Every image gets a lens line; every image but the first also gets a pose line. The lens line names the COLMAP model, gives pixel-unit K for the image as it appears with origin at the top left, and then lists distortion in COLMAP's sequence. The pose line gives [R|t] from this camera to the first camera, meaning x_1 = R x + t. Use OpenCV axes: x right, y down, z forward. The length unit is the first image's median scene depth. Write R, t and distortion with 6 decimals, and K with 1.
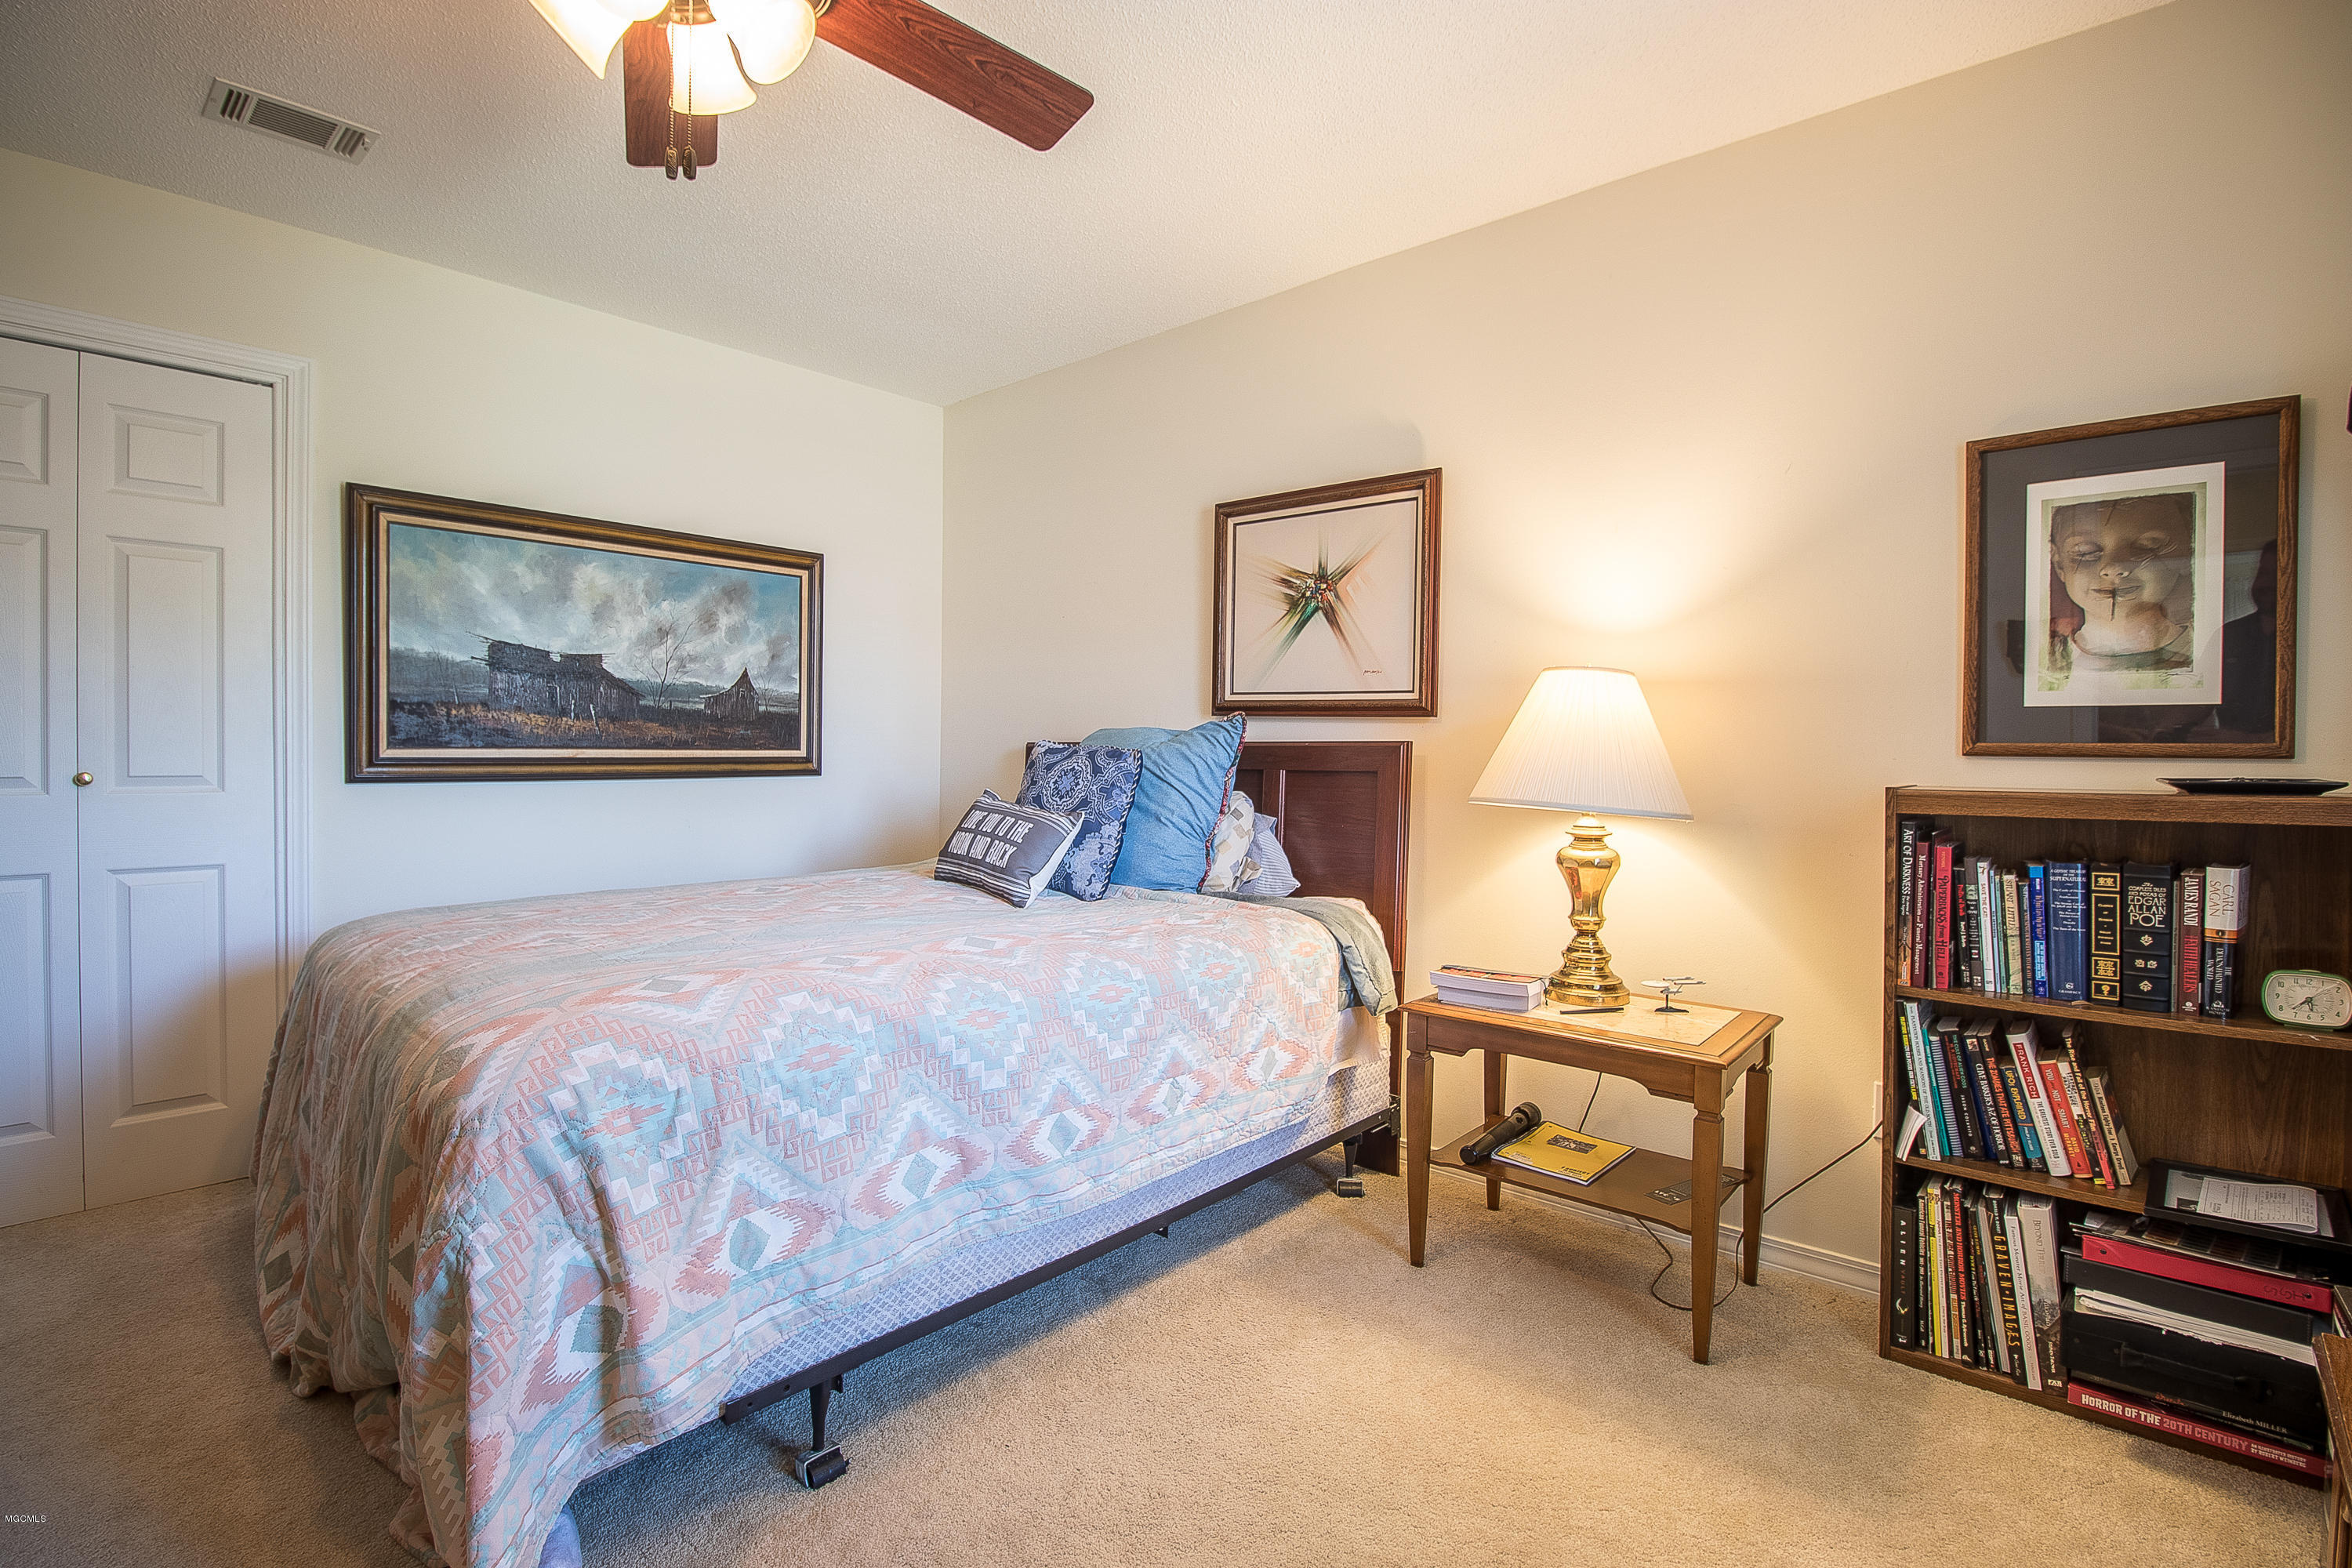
lens RADIAL K [[1110.2, 0, 1177.7], [0, 1110.2, 760.6], [0, 0, 1]] dist [0.000407, -0.018668]
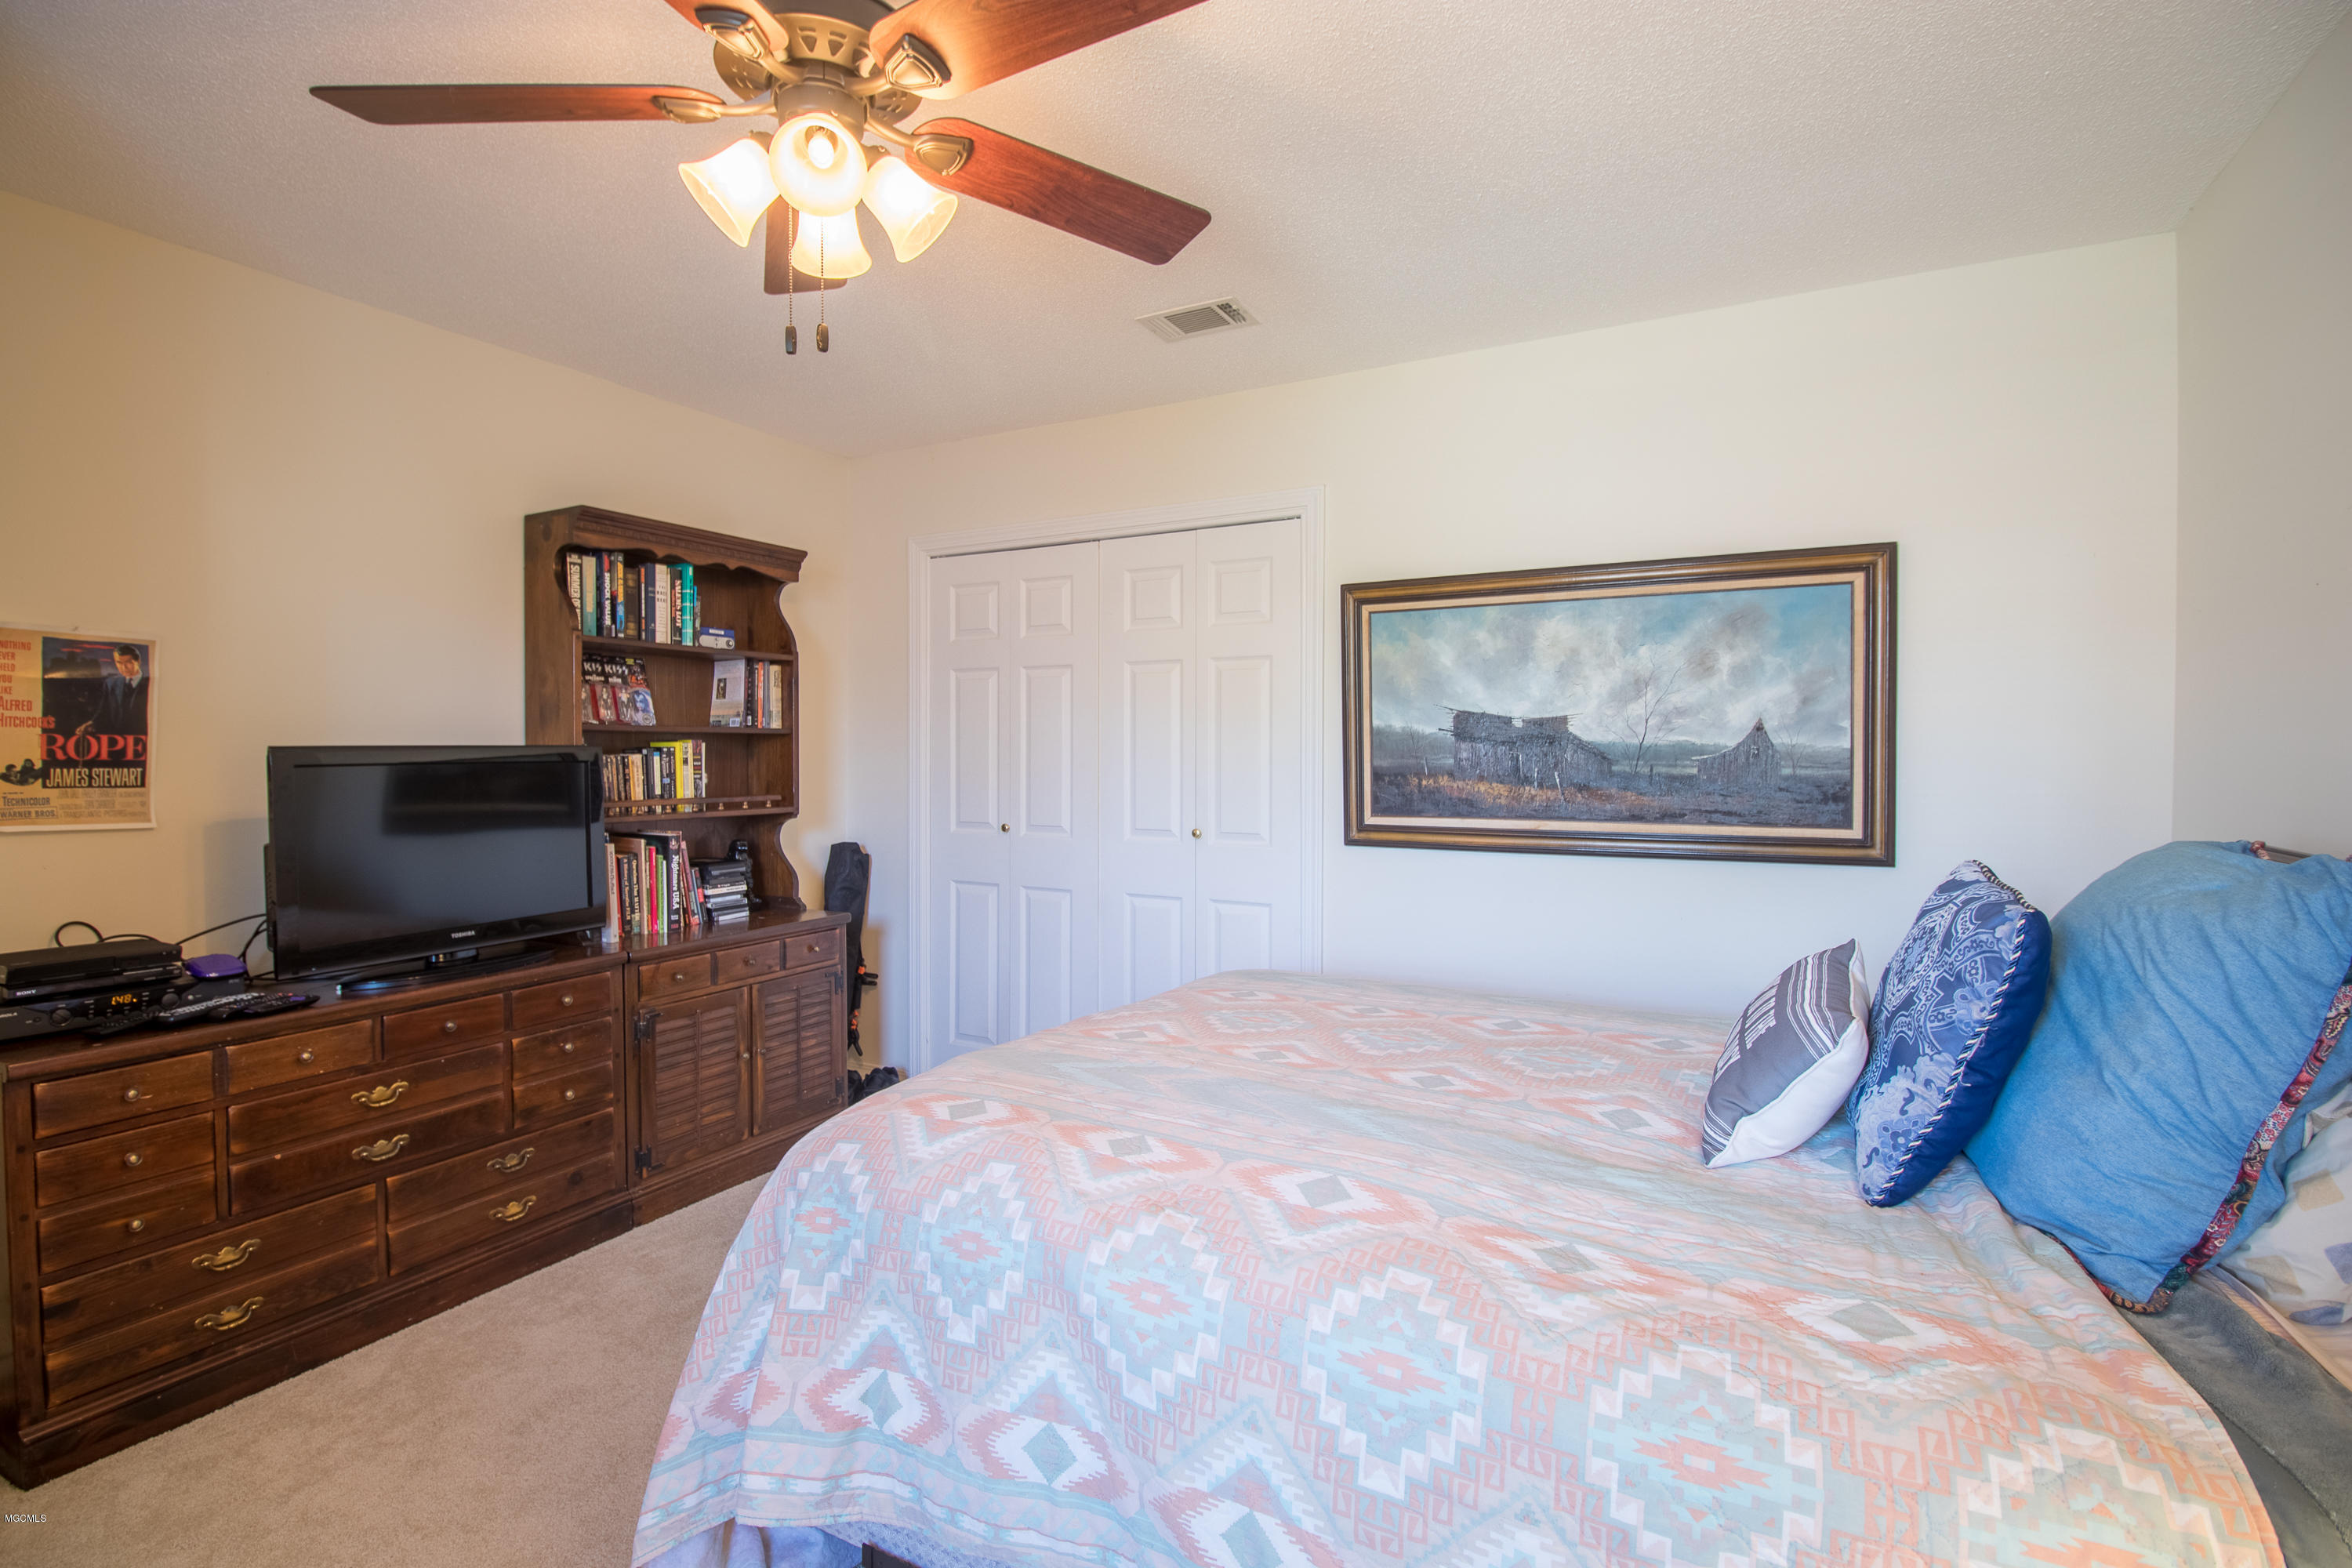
lens RADIAL K [[1110.2, 0, 1177.7], [0, 1110.2, 760.6], [0, 0, 1]] dist [0.000407, -0.018668]
pose [[0.215907, 0.006637, -0.976391, 0.320409], [-0.004581, 0.999973, 0.005784, -0.069341], [0.976403, 0.003224, 0.215931, 0.543332]]
